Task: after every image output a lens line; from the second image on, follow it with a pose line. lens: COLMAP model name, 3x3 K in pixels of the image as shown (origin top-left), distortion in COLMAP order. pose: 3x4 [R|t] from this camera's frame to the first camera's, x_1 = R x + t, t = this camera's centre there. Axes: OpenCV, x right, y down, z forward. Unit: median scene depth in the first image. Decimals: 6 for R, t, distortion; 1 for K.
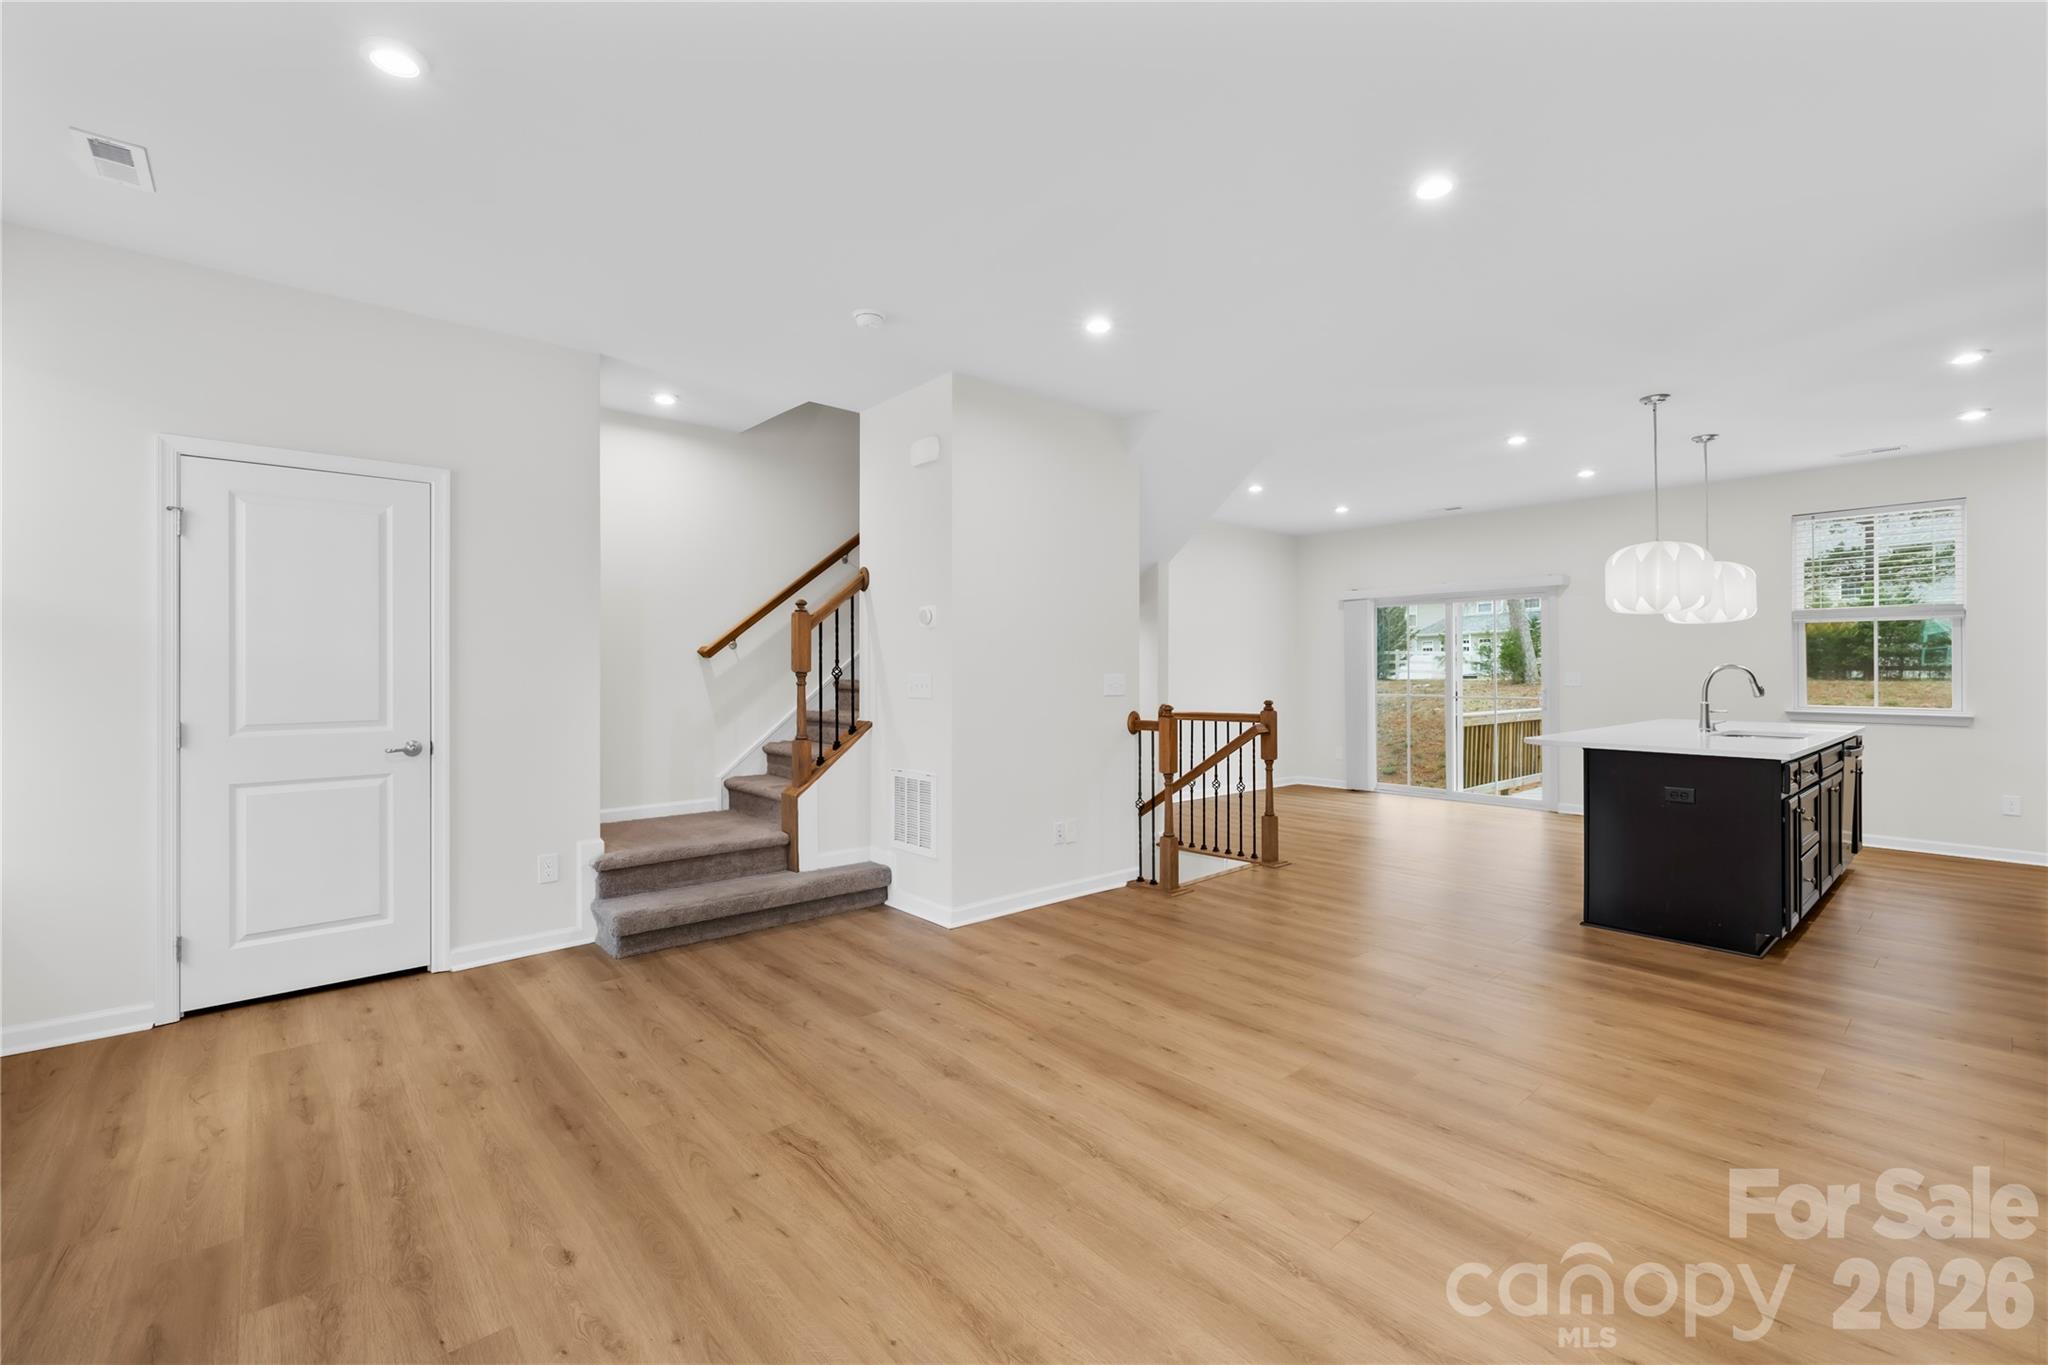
lens RADIAL K [[880.6, 0, 1023.1], [0, 880.6, 663.8], [0, 0, 1]] dist [-0.001123, -0.000042]
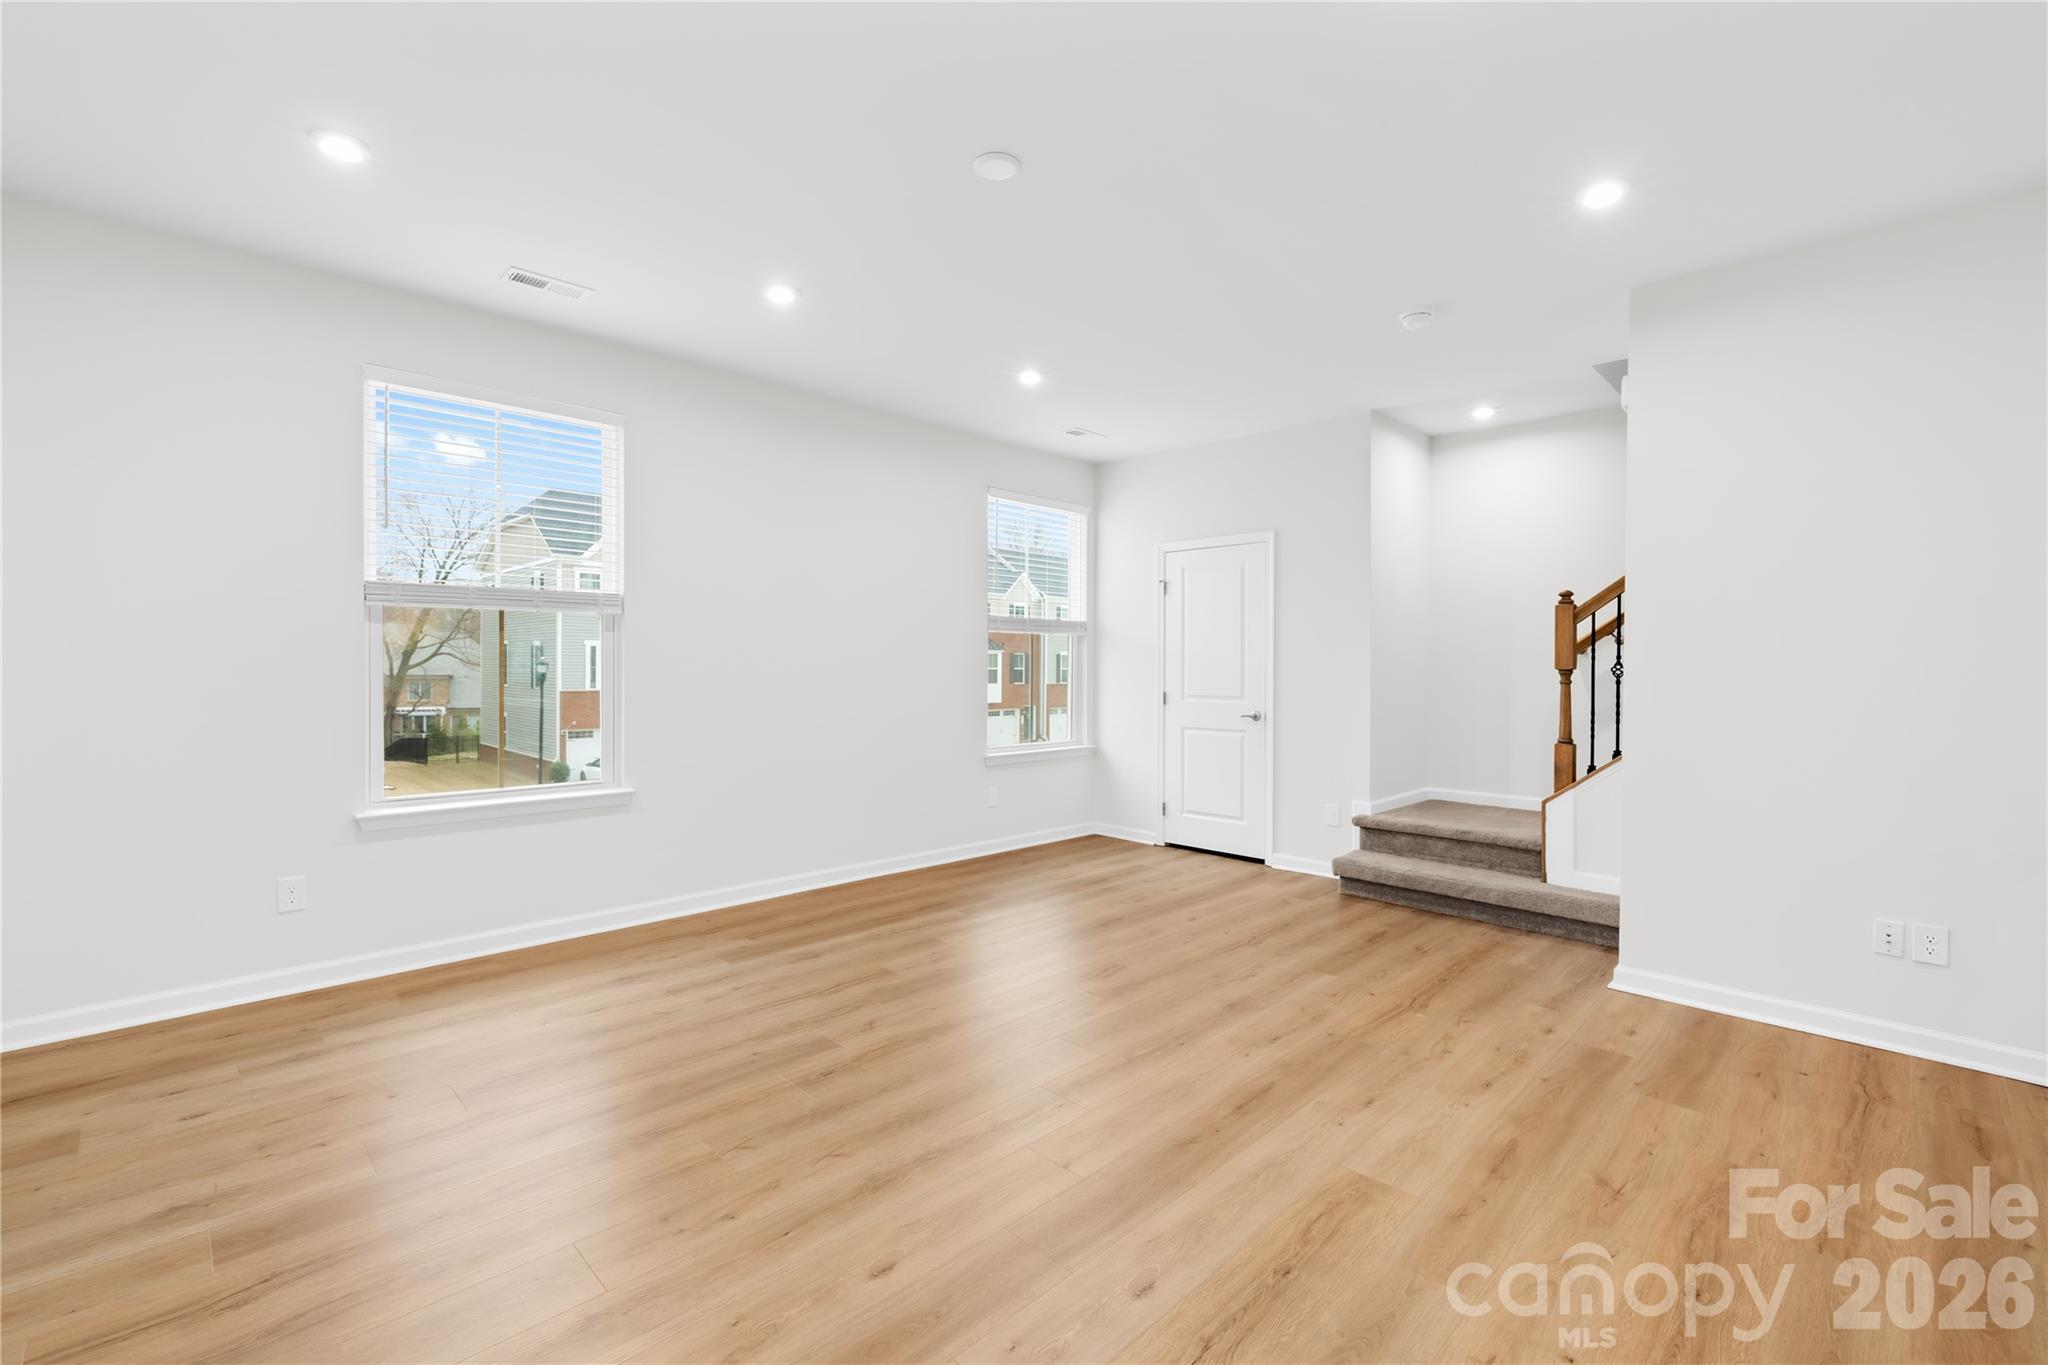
lens RADIAL K [[880.6, 0, 1023.1], [0, 880.6, 663.8], [0, 0, 1]] dist [-0.001123, -0.000042]
pose [[0.064366, 0.000427, -0.997926, 0.700708], [-0.002001, 0.999998, 0.000299, 0.004975], [0.997924, 0.001977, 0.064367, 0.419928]]
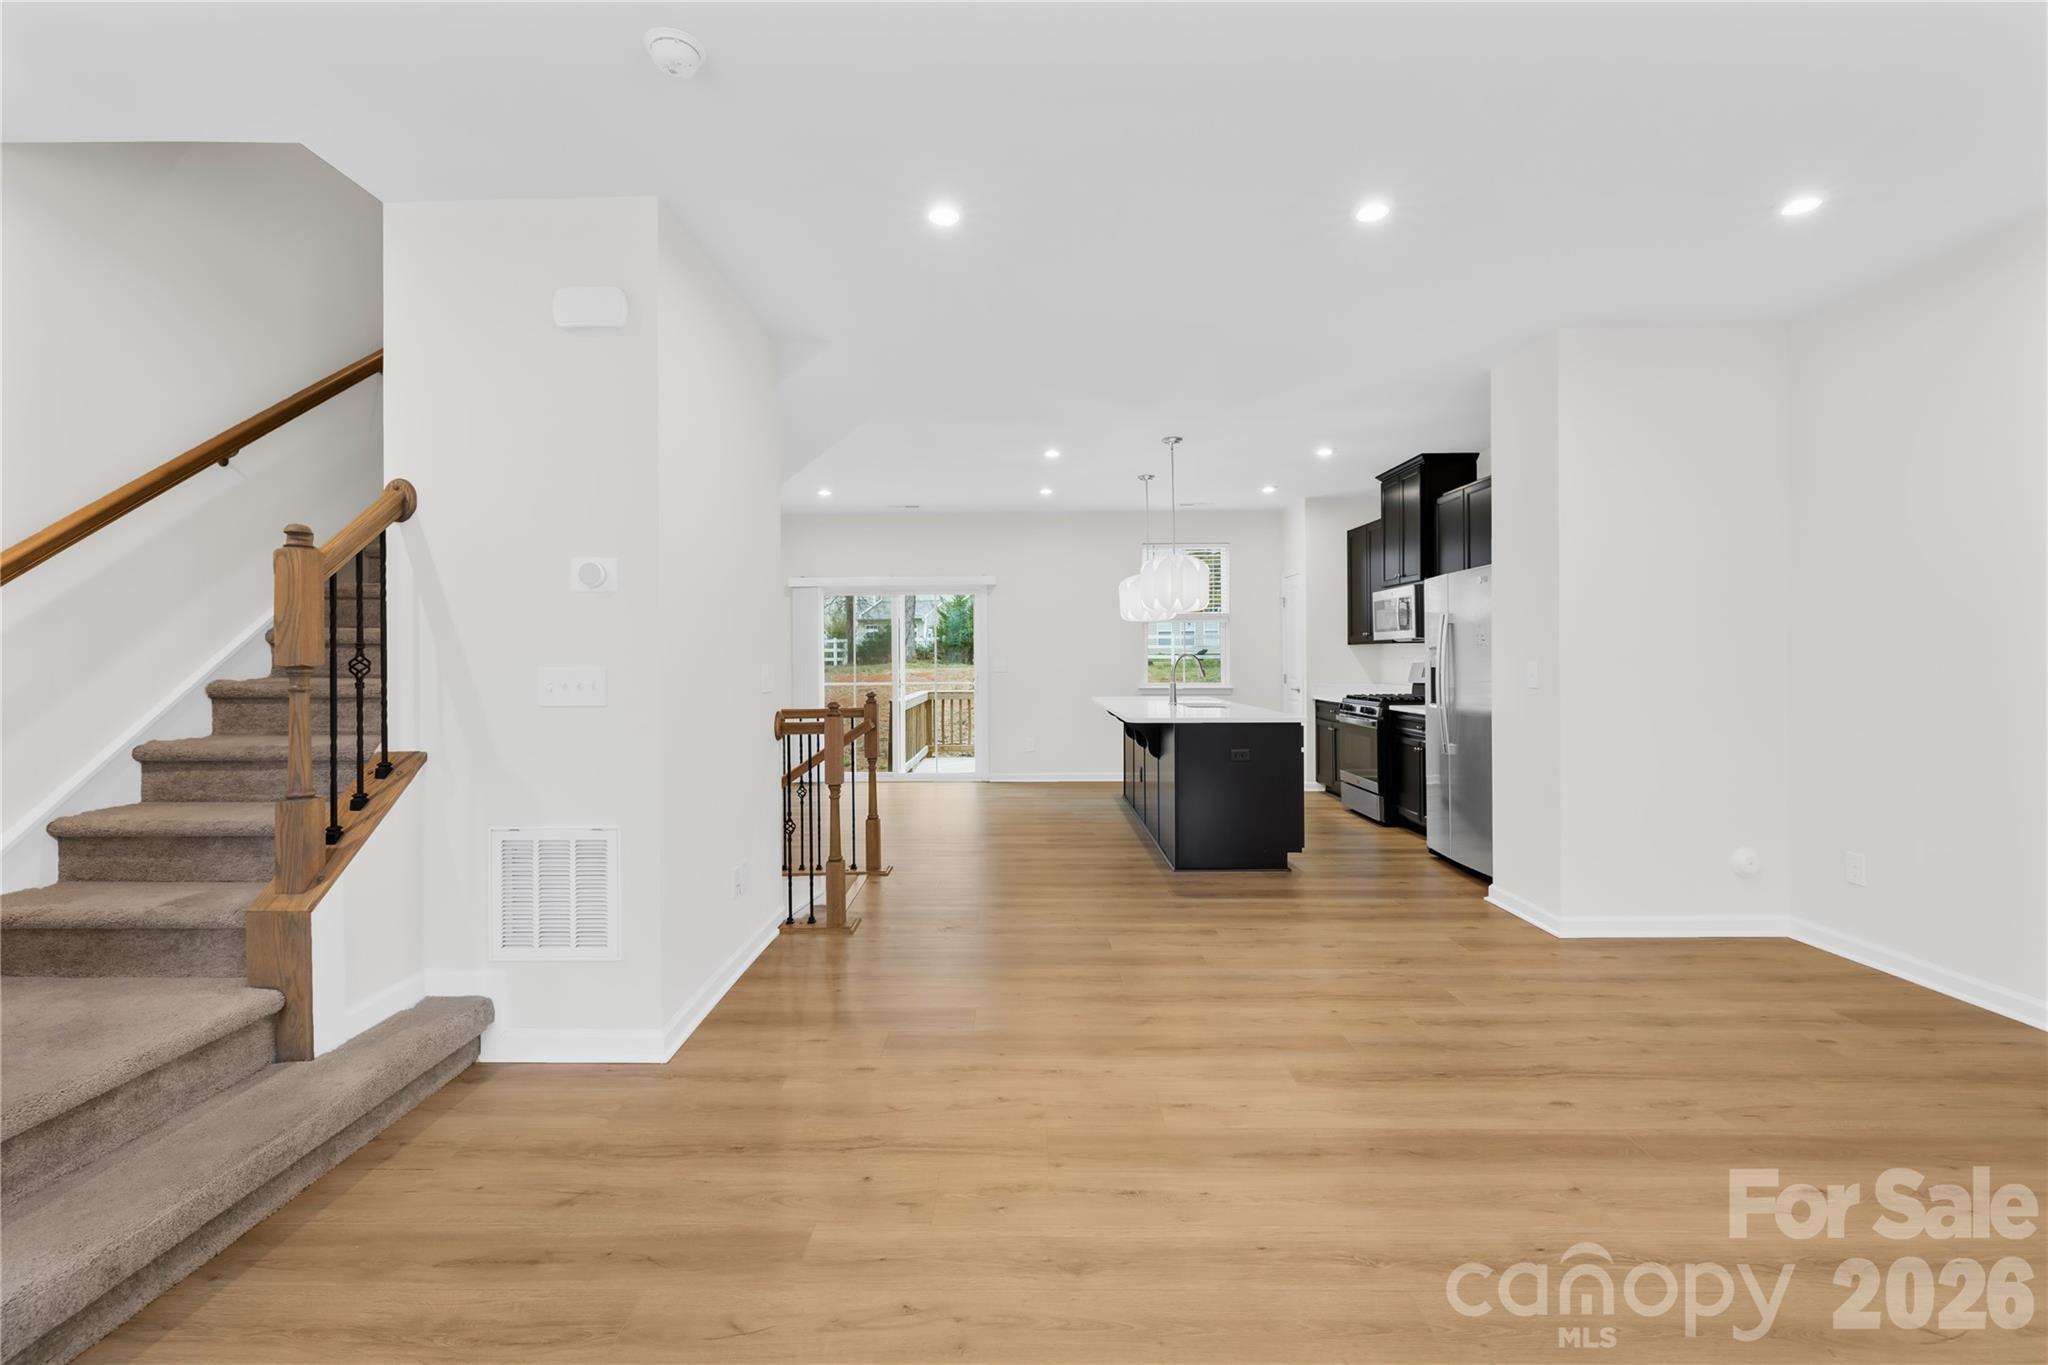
lens RADIAL K [[864.6, 0, 1031.6], [0, 864.6, 655.7], [0, 0, 1]] dist [-0.000091, -0.000313]
pose [[0.659907, -0.001290, 0.751346, -0.388095], [-0.001293, 0.999995, 0.002853, 0.001452], [-0.751346, -0.002854, 0.659902, 0.388996]]
